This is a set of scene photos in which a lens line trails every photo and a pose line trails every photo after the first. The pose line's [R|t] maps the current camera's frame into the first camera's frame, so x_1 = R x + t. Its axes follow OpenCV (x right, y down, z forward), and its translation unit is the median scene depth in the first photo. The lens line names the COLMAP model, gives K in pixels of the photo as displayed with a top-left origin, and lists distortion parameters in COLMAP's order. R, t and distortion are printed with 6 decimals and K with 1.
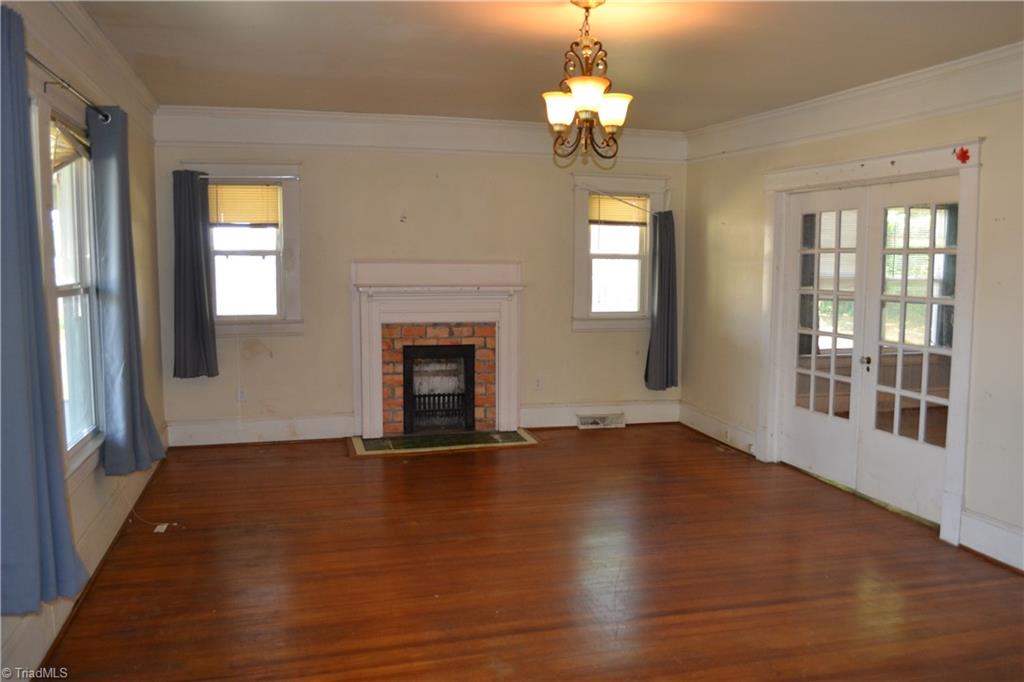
lens RADIAL K [[826.5, 0, 513.1], [0, 826.5, 342.9], [0, 0, 1]] dist [-0.073823, 0.005340]
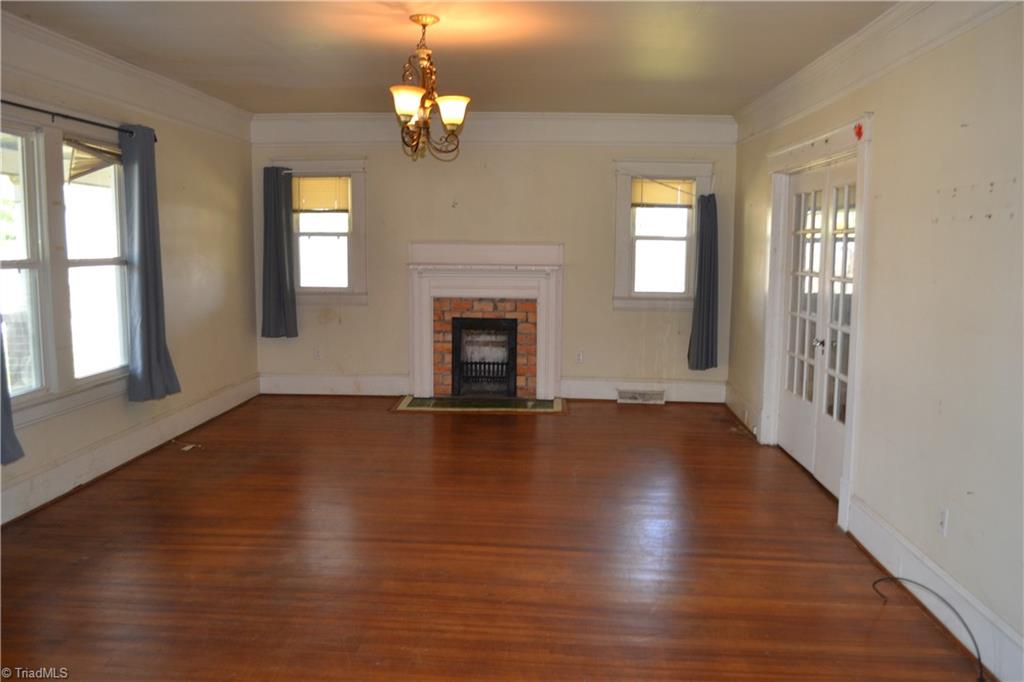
lens RADIAL K [[826.5, 0, 509.2], [0, 826.5, 339.2], [0, 0, 1]] dist [-0.073823, 0.005340]
pose [[0.946650, 0.039781, -0.319799, 0.310191], [-0.035076, 0.999175, 0.020460, 0.007673], [0.320349, -0.008151, 0.947264, -0.043767]]
